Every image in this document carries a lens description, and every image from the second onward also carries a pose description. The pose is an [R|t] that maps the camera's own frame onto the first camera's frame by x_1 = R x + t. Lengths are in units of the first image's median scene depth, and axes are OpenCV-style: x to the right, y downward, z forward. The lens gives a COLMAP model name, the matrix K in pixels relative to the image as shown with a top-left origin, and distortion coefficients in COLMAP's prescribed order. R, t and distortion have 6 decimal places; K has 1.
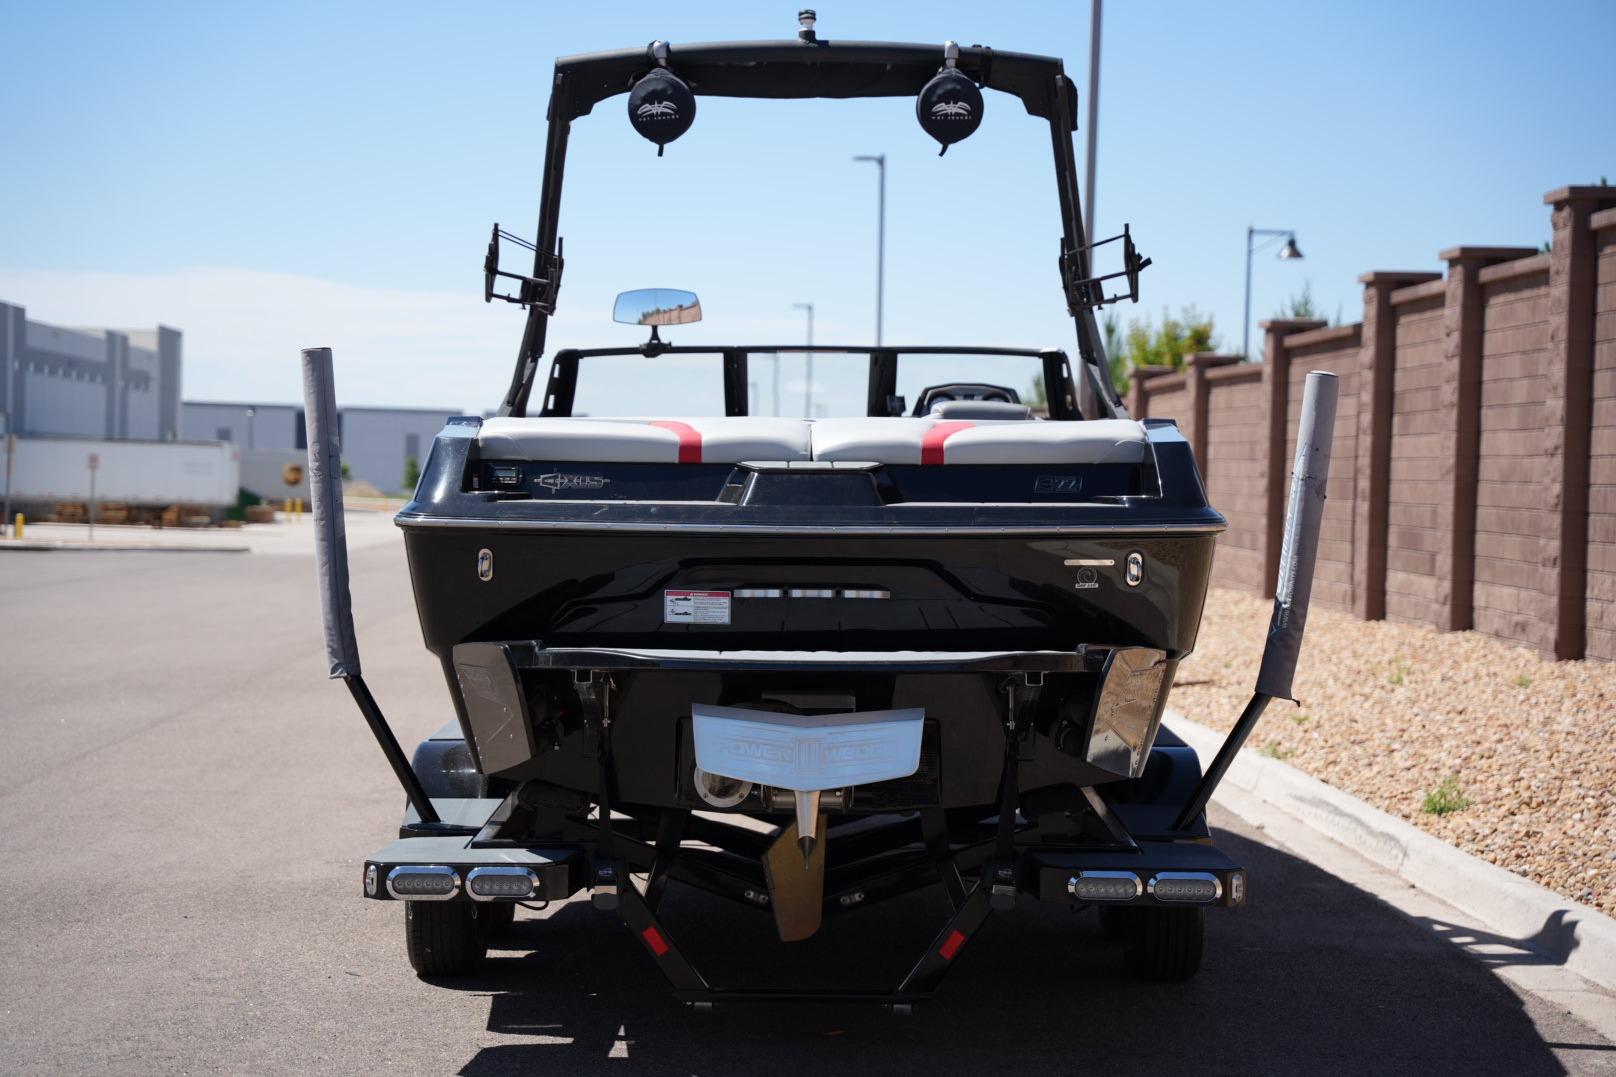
lens RADIAL K [[3037.5, 0, 808.0], [0, 3037.5, 538.5], [0, 0, 1]] dist [0.248459, 0.215244]
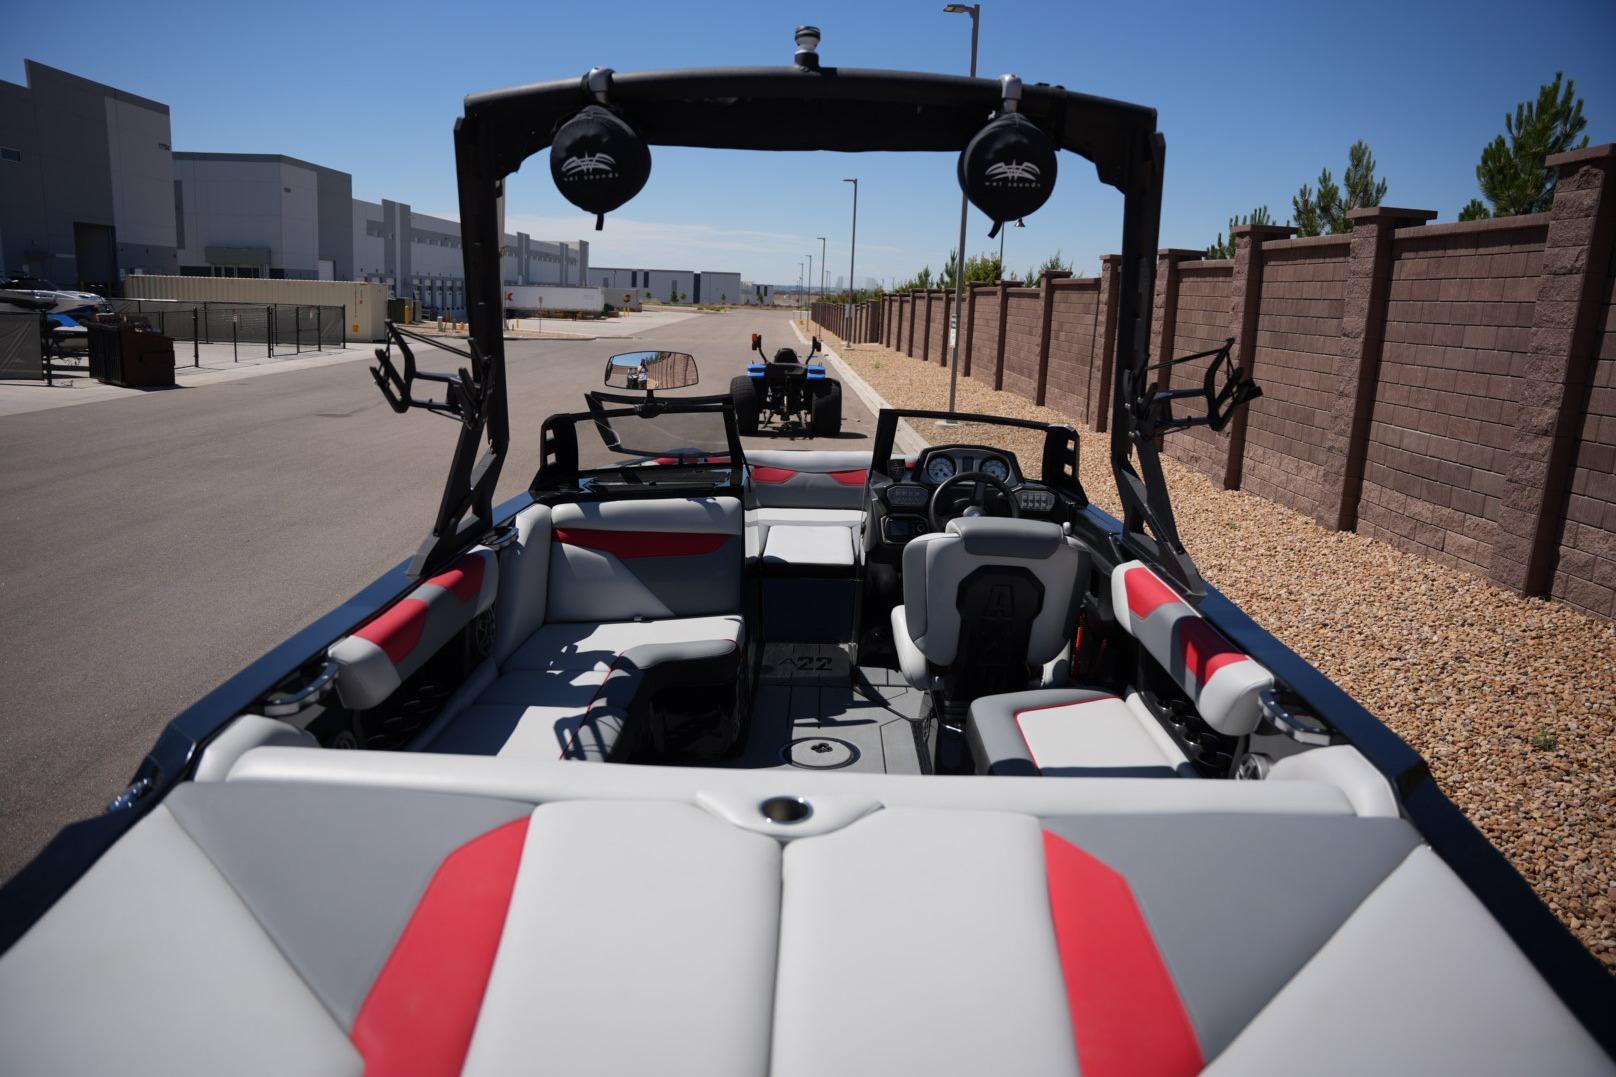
lens RADIAL K [[1106.1, 0, 808.0], [0, 1106.1, 538.5], [0, 0, 1]] dist [-0.183948, 0.137698]
pose [[0.999750, 0.020847, -0.008088, 0.004277], [-0.018849, 0.980278, 0.196722, -0.105795], [0.012029, -0.196521, 0.980426, 0.740091]]
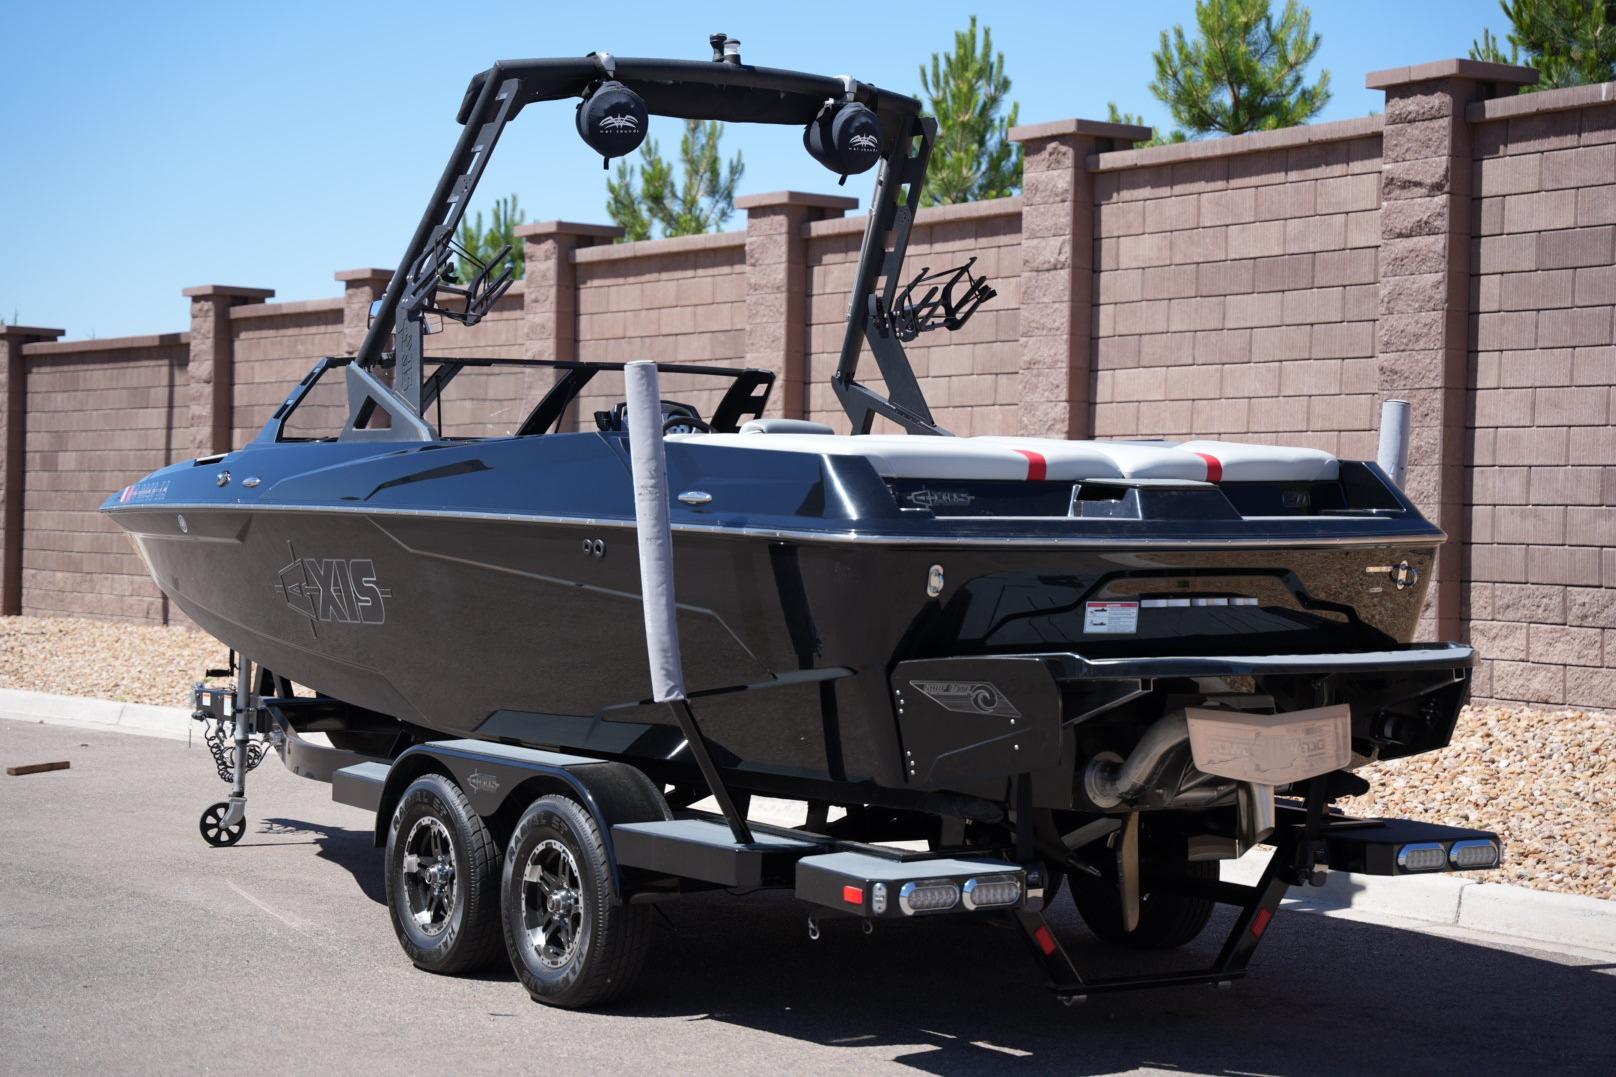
lens RADIAL K [[3037.5, 0, 808.0], [0, 3037.5, 538.5], [0, 0, 1]] dist [0.248459, 0.215244]
pose [[0.829657, -0.010111, 0.558182, -0.550976], [0.012153, 0.999926, 0.000050, -0.004715], [-0.558141, 0.006742, 0.829719, 0.143101]]
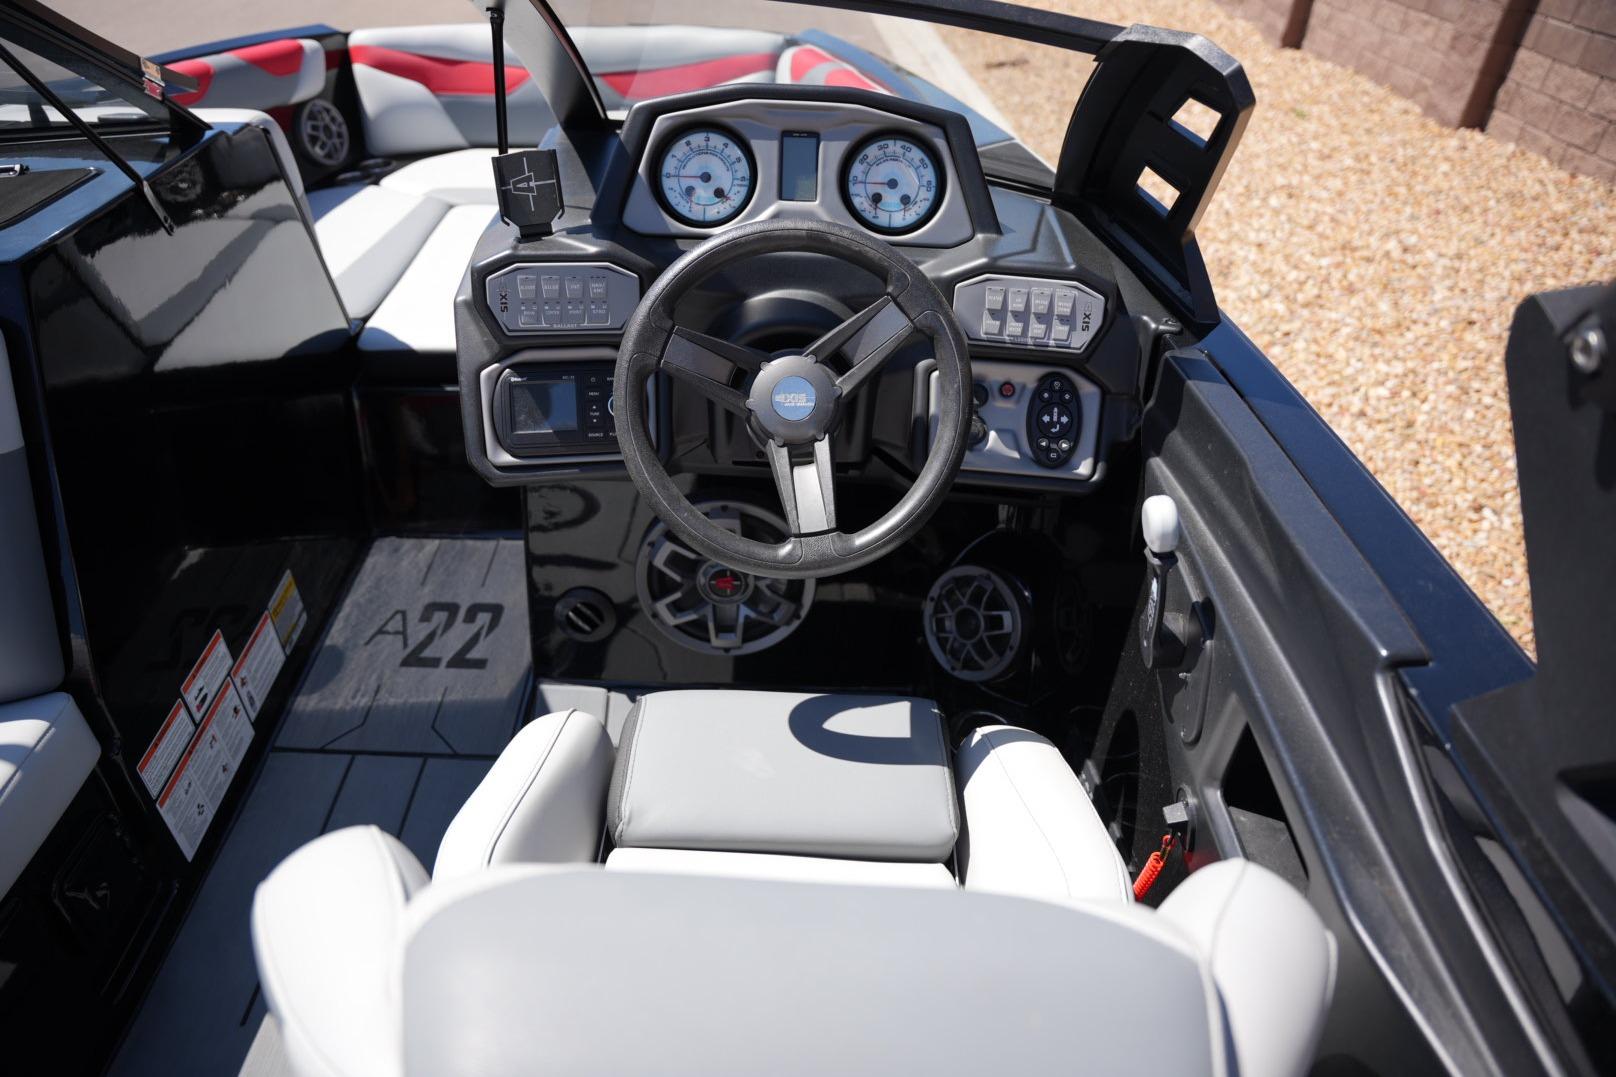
lens RADIAL K [[1106.1, 0, 808.0], [0, 1106.1, 538.5], [0, 0, 1]] dist [-0.183948, 0.137698]
pose [[0.999505, 0.012001, 0.029067, 0.059277], [-0.026594, 0.815891, 0.577594, -0.085876], [-0.016784, -0.578081, 0.815807, 1.039844]]
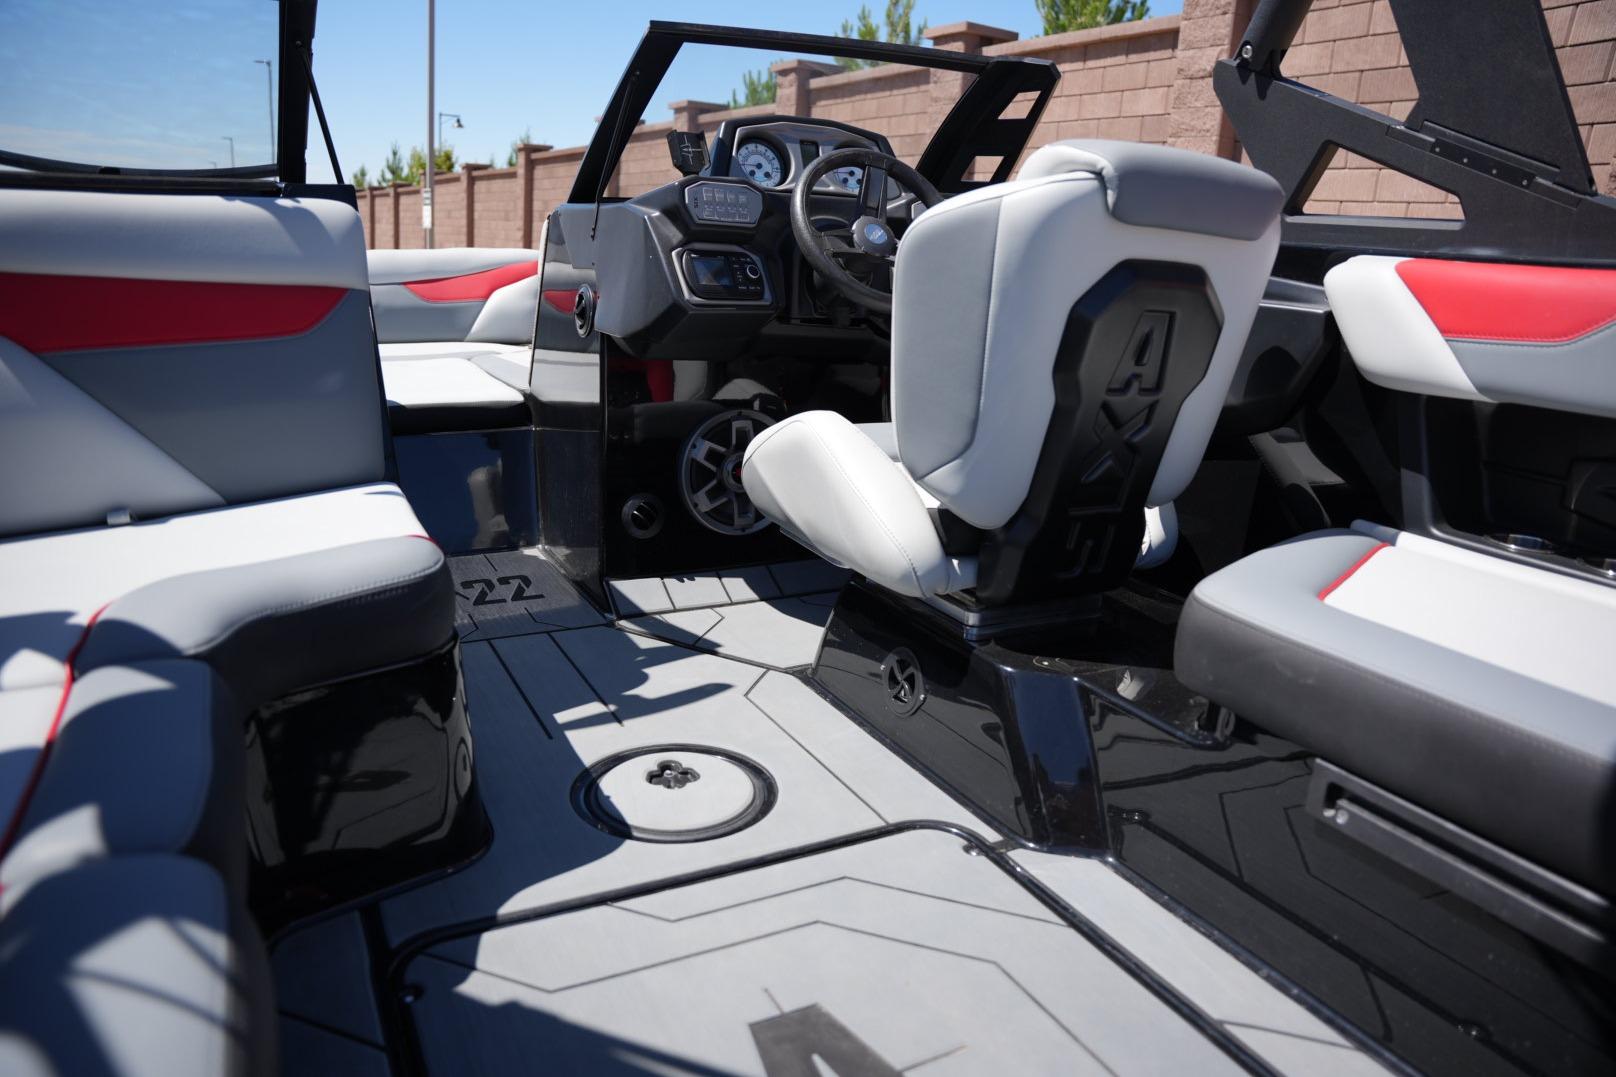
lens RADIAL K [[1106.1, 0, 808.0], [0, 1106.1, 538.5], [0, 0, 1]] dist [-0.183948, 0.137698]
pose [[0.882759, -0.096036, 0.459906, -0.042779], [-0.027106, 0.966845, 0.253922, -0.033618], [-0.469044, -0.236619, 0.850888, 0.961367]]
